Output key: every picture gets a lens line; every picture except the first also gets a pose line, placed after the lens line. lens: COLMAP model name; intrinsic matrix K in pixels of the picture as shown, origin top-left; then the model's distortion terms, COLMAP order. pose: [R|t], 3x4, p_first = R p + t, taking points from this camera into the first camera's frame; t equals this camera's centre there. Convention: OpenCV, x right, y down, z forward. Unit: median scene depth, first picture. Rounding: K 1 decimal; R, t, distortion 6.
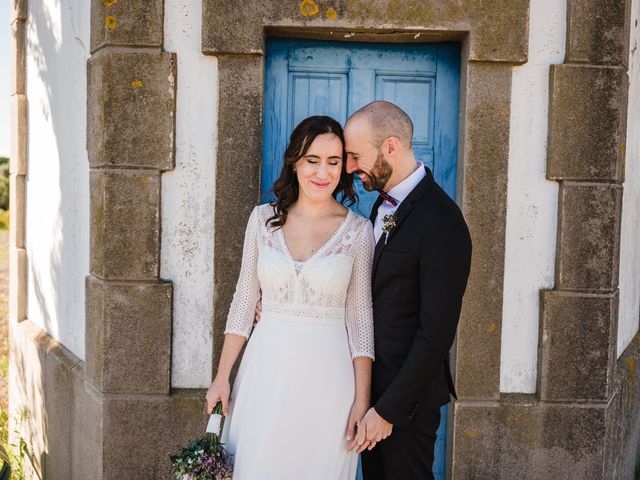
lens RADIAL K [[529.5, 0, 320.0], [0, 529.5, 240.0], [0, 0, 1]] dist [-0.001148, 0.003904]
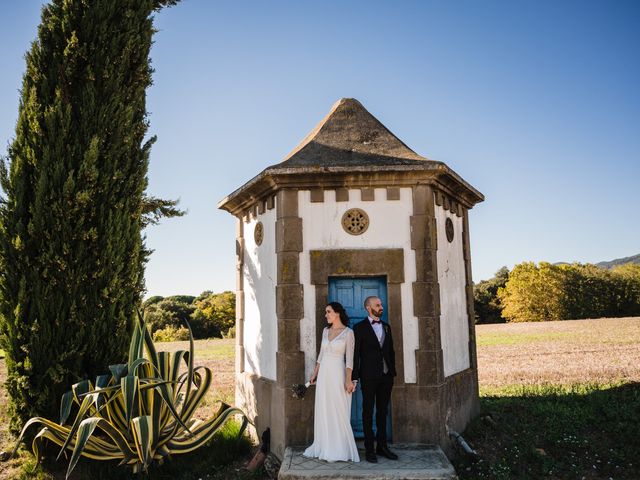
lens RADIAL K [[529.5, 0, 320.0], [0, 529.5, 240.0], [0, 0, 1]] dist [-0.001148, 0.003904]
pose [[0.997078, -0.051685, -0.056257, 0.048027], [0.040313, 0.981488, -0.187235, 0.014871], [0.064893, 0.184420, 0.980703, -2.386270]]
